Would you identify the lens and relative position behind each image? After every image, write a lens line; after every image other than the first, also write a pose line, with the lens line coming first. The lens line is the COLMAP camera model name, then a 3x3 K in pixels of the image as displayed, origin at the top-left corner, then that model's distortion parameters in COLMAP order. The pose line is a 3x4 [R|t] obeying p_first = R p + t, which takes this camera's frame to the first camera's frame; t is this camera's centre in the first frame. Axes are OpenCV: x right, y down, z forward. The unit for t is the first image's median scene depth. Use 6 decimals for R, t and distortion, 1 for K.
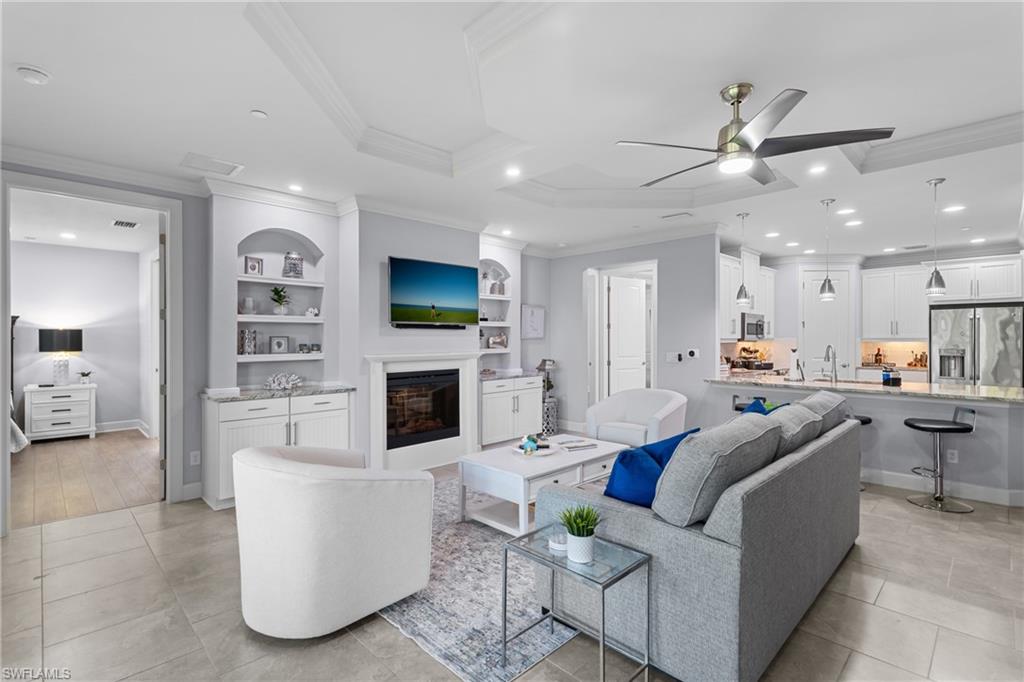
lens RADIAL K [[480.6, 0, 513.7], [0, 480.6, 339.5], [0, 0, 1]] dist [0.004420, 0.001454]
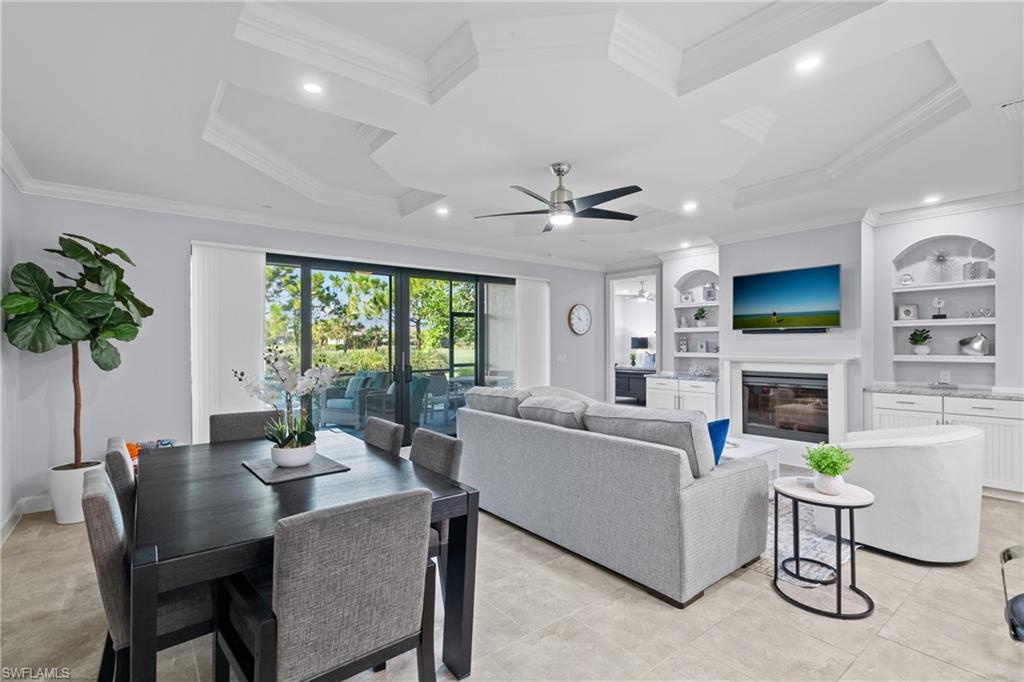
lens RADIAL K [[480.6, 0, 513.6], [0, 480.6, 340.2], [0, 0, 1]] dist [0.004420, 0.001454]
pose [[-0.119621, -0.004275, -0.992810, 0.906134], [0.001745, 0.999988, -0.004516, -0.002641], [0.992818, -0.002273, -0.119612, 0.501161]]
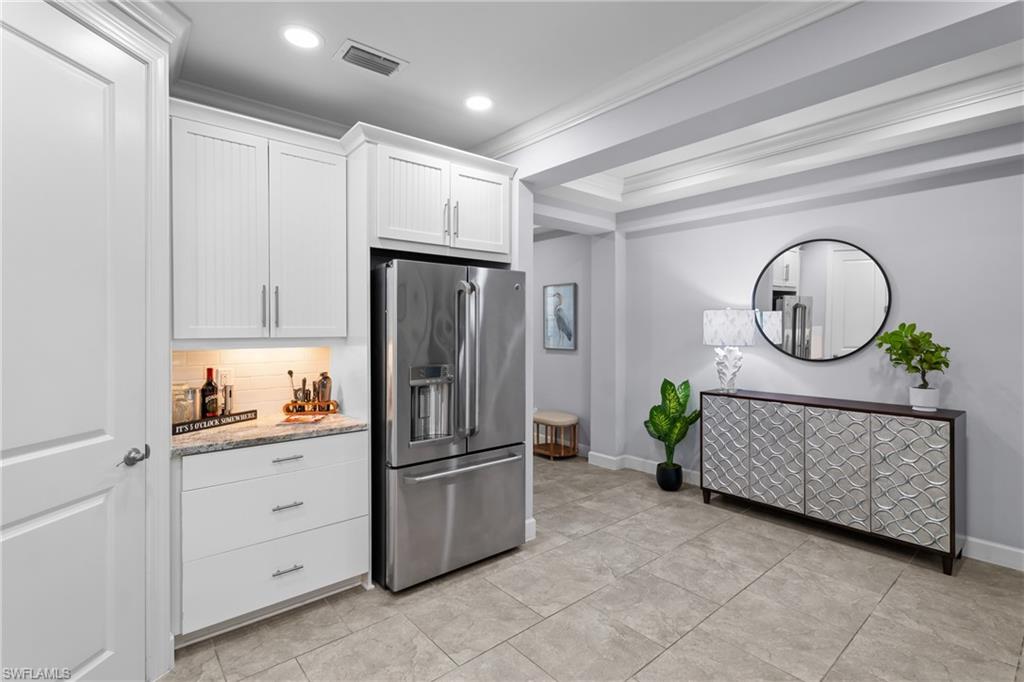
lens RADIAL K [[480.6, 0, 511.3], [0, 480.6, 332.7], [0, 0, 1]] dist [0.004420, 0.001454]
pose [[0.083442, -0.007546, 0.996484, 0.675001], [-0.000386, 0.999971, 0.007605, -0.012804], [-0.996513, -0.001019, 0.083436, 1.150557]]
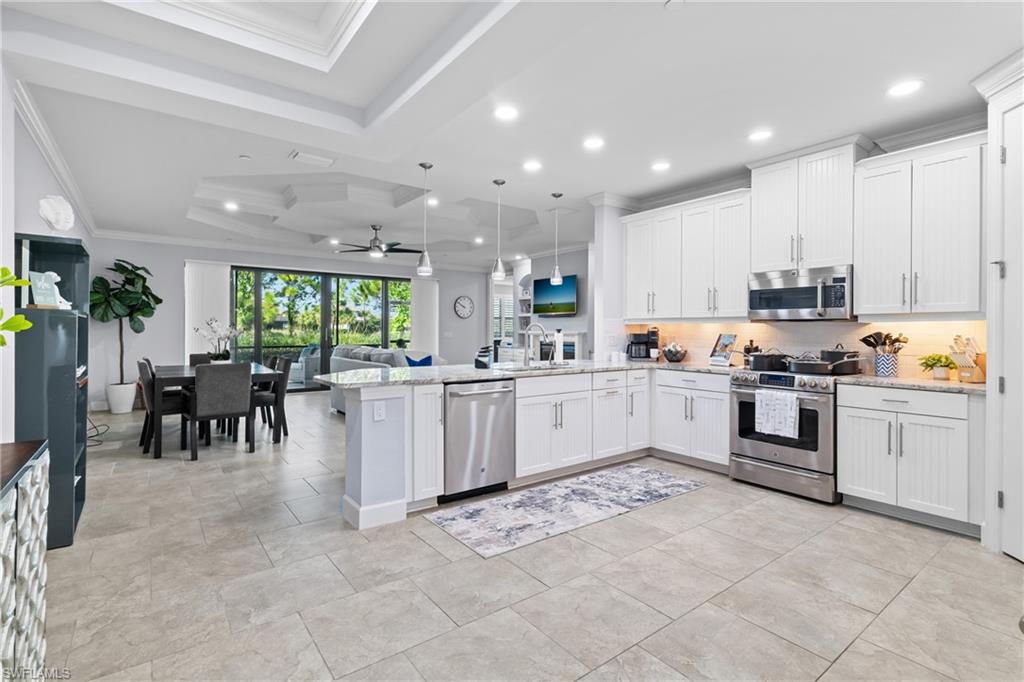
lens RADIAL K [[480.6, 0, 509.7], [0, 480.6, 333.4], [0, 0, 1]] dist [0.004420, 0.001454]
pose [[-0.138941, 0.008508, -0.990264, 1.436862], [-0.006115, 0.999937, 0.009449, 0.019850], [0.990282, 0.007369, -0.138880, 1.011894]]
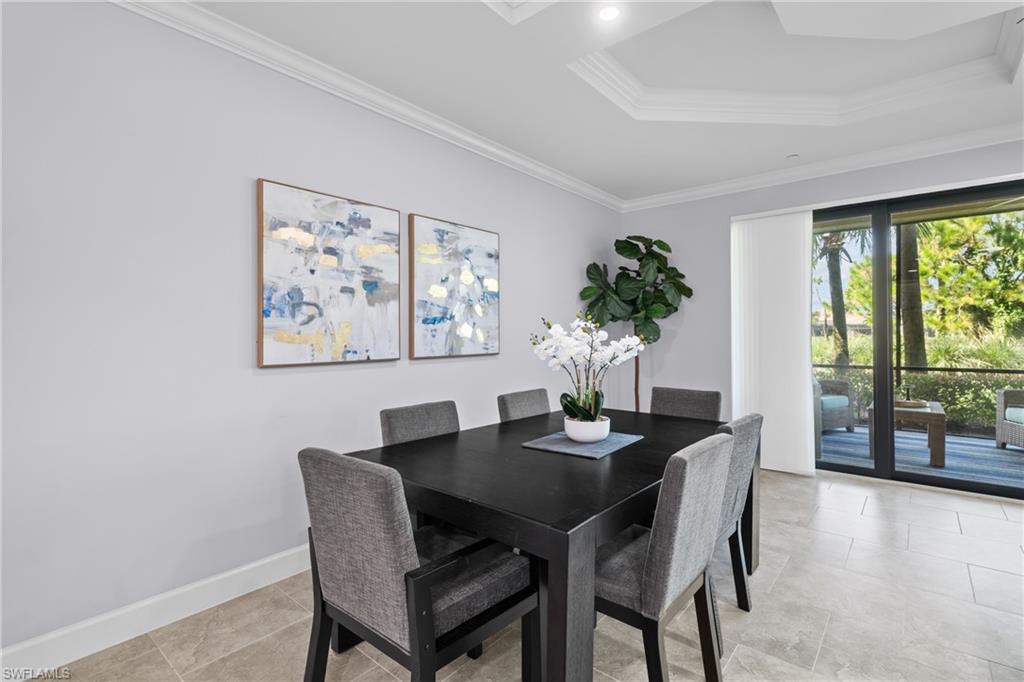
lens RADIAL K [[480.6, 0, 515.7], [0, 480.6, 336.3], [0, 0, 1]] dist [0.004420, 0.001454]
pose [[-0.995695, 0.001882, -0.092667, 0.579106], [0.001502, 0.999990, 0.004169, 0.021769], [0.092674, 0.004012, -0.995688, 0.647092]]
